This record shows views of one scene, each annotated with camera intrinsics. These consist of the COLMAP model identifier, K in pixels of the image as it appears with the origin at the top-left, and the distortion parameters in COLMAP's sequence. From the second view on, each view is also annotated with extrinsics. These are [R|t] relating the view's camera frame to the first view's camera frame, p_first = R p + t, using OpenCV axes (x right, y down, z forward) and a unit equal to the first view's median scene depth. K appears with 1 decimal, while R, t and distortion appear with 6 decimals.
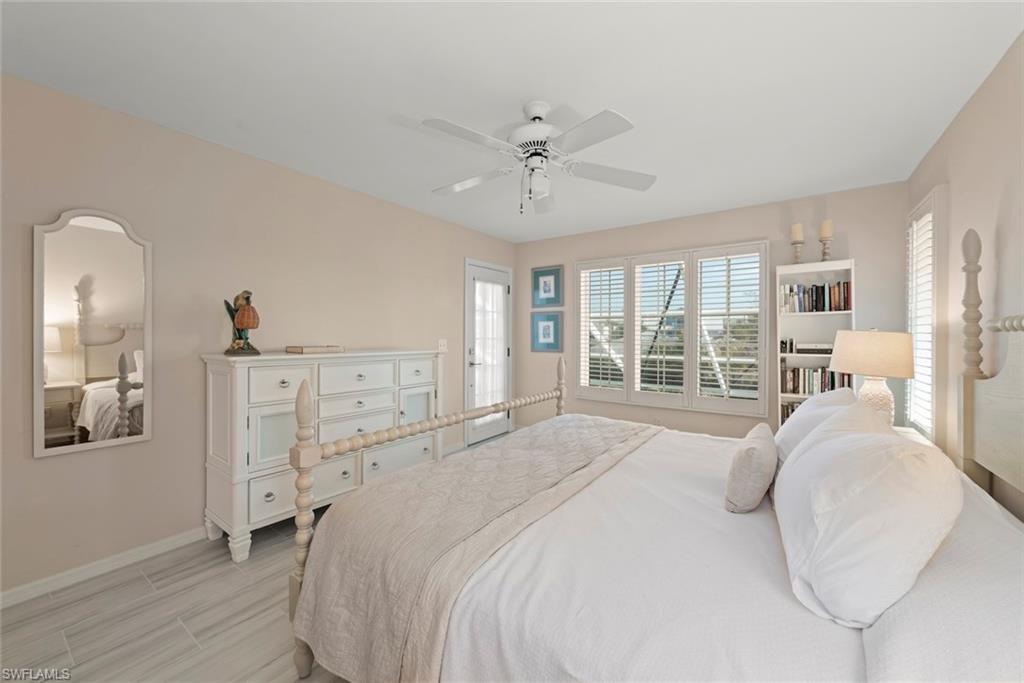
lens RADIAL K [[387.6, 0, 512.0], [0, 387.6, 341.5], [0, 0, 1]] dist [-0.000531, -0.000059]
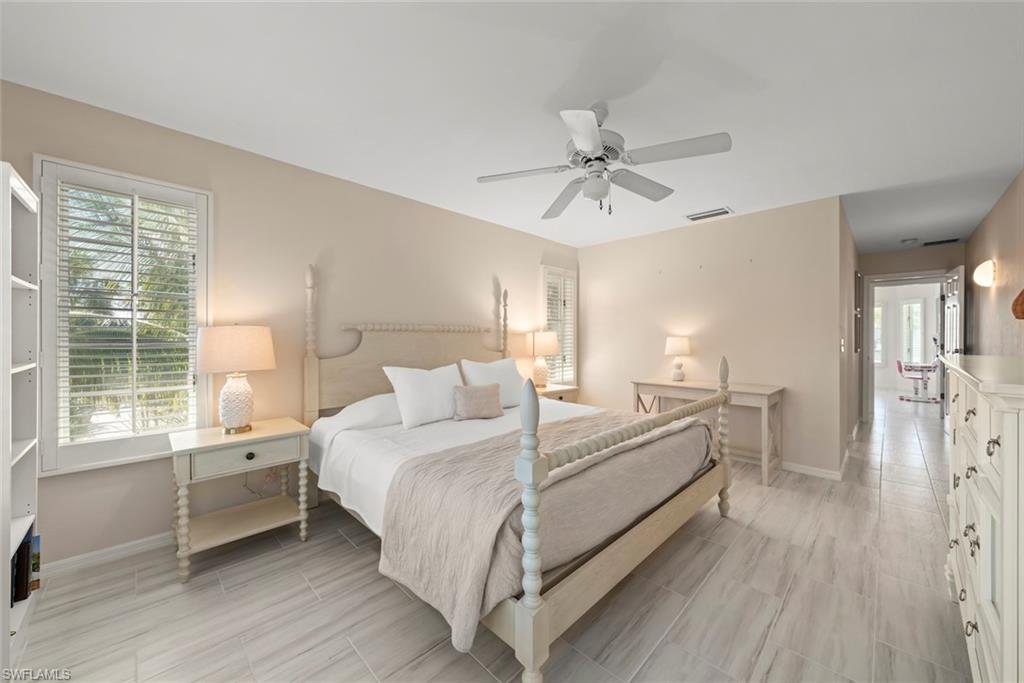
lens RADIAL K [[368.6, 0, 512.0], [0, 368.6, 341.5], [0, 0, 1]] dist [0.000733, 0.000007]
pose [[-0.980954, -0.005630, 0.194161, 0.043588], [-0.003670, 0.999939, 0.010453, -0.000036], [-0.194208, 0.009542, -0.980914, 0.900274]]
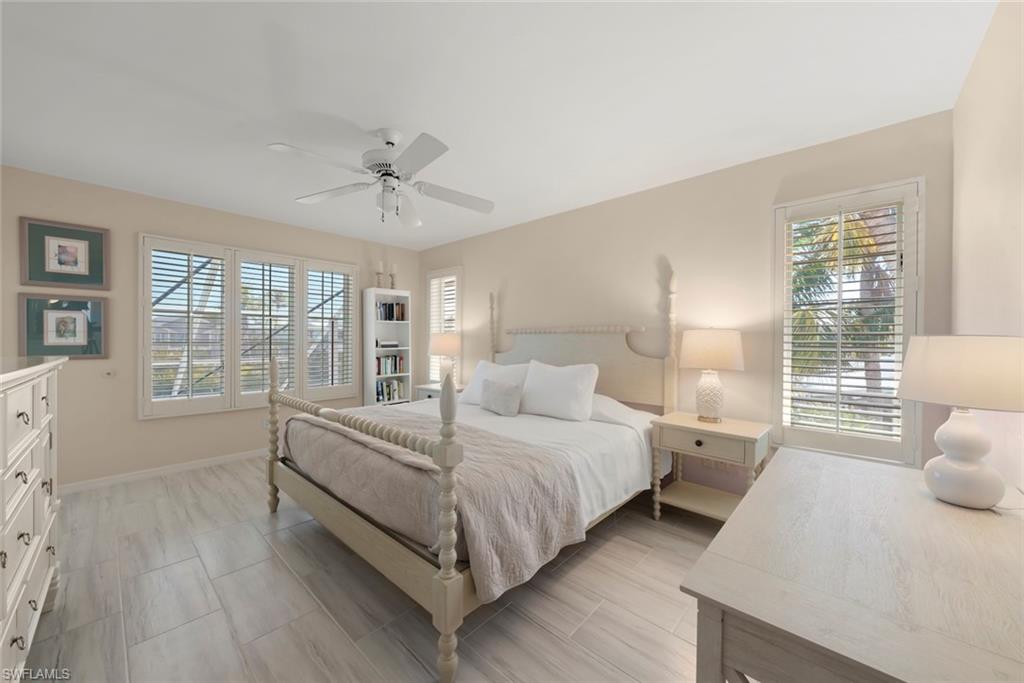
lens RADIAL K [[368.6, 0, 512.0], [0, 368.6, 341.5], [0, 0, 1]] dist [0.000733, 0.000007]
pose [[0.136406, -0.008222, 0.990619, -0.426963], [0.009307, 0.999932, 0.007018, 0.000522], [-0.990609, 0.008263, 0.136473, 0.219422]]
